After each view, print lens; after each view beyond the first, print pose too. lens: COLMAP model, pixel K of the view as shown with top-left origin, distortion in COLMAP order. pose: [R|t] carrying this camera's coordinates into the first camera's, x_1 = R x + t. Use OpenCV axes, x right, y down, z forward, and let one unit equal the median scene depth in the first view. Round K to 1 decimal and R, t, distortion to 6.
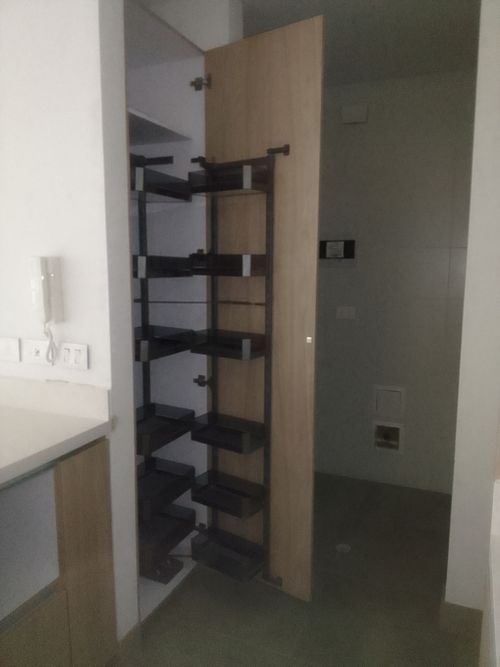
lens RADIAL K [[526.3, 0, 250.0], [0, 526.3, 333.5], [0, 0, 1]] dist [0.035341, -0.006394]
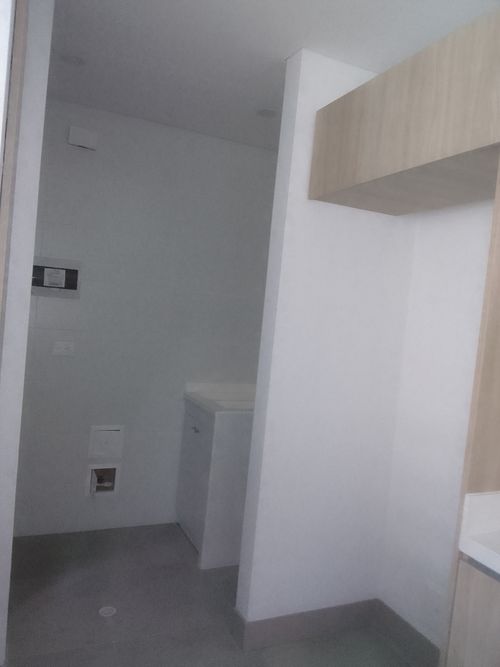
lens RADIAL K [[526.3, 0, 250.0], [0, 526.3, 333.5], [0, 0, 1]] dist [0.035341, -0.006394]
pose [[0.681633, 0.029235, 0.731110, -0.267718], [-0.000092, 0.999205, -0.039869, -0.029344], [-0.731694, 0.027109, 0.681094, 0.151082]]
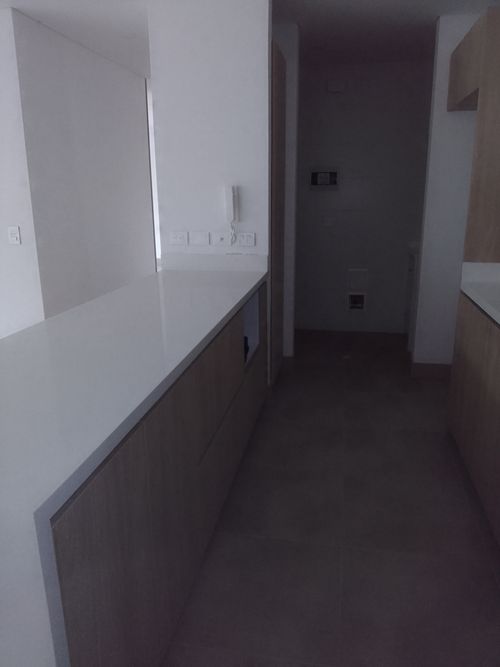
lens RADIAL K [[526.3, 0, 250.0], [0, 526.3, 333.5], [0, 0, 1]] dist [0.035341, -0.006394]
pose [[0.976107, -0.060016, 0.208836, -0.388288], [0.030530, 0.989445, 0.141653, 0.058090], [-0.215133, -0.131893, 0.967637, -0.473179]]
